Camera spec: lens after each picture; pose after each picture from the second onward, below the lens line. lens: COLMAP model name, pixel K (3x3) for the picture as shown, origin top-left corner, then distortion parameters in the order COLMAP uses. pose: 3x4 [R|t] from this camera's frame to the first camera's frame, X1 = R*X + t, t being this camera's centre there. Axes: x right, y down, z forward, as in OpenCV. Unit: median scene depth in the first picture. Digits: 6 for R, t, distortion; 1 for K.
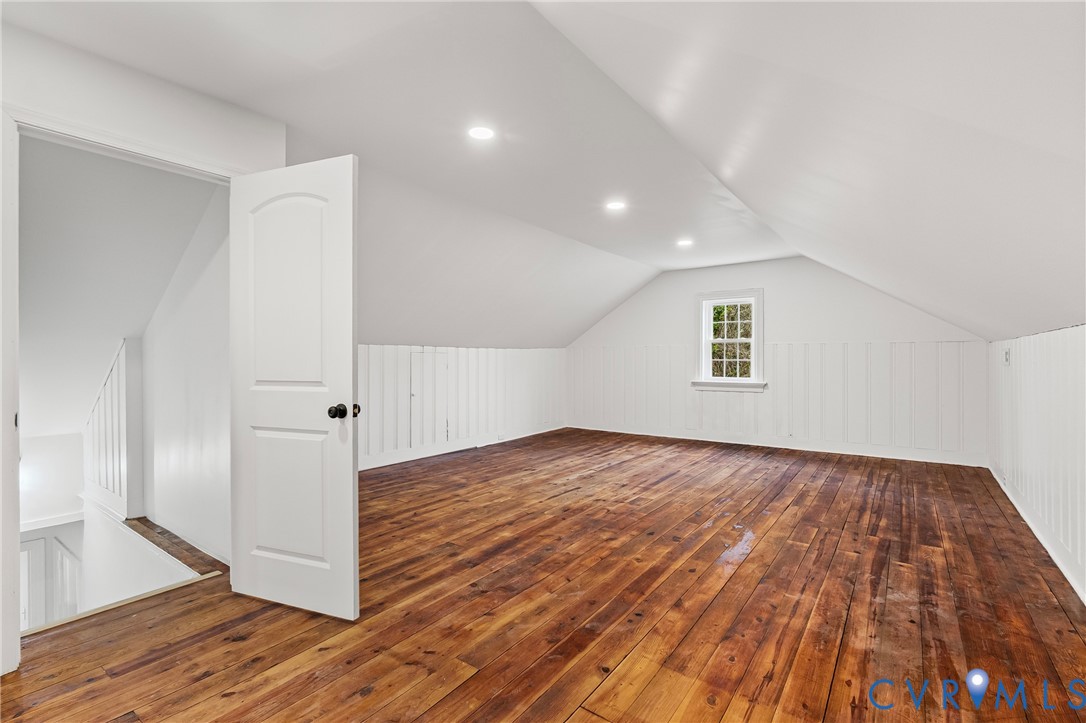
lens RADIAL K [[481.4, 0, 550.2], [0, 481.4, 358.8], [0, 0, 1]] dist [-0.013065, 0.001674]
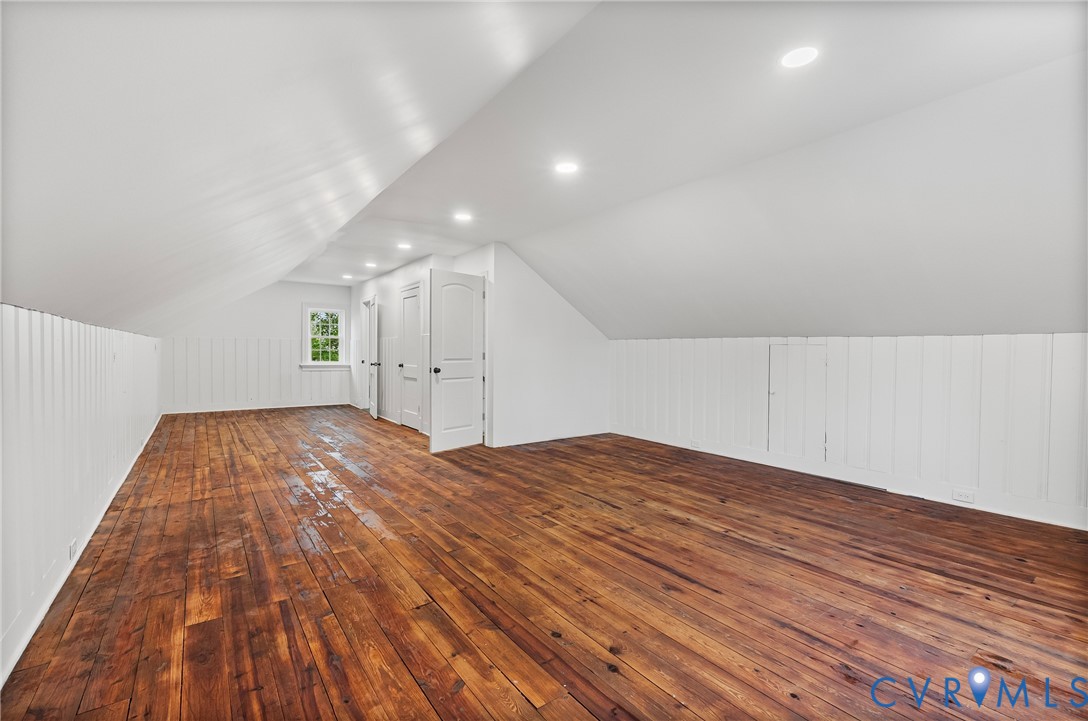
lens RADIAL K [[482.2, 0, 549.2], [0, 482.2, 358.5], [0, 0, 1]] dist [-0.013065, 0.001674]
pose [[-0.297041, 0.017526, -0.954704, 1.028818], [-0.005602, 0.999782, 0.020096, -0.003137], [0.954848, 0.011318, -0.296878, 1.326939]]
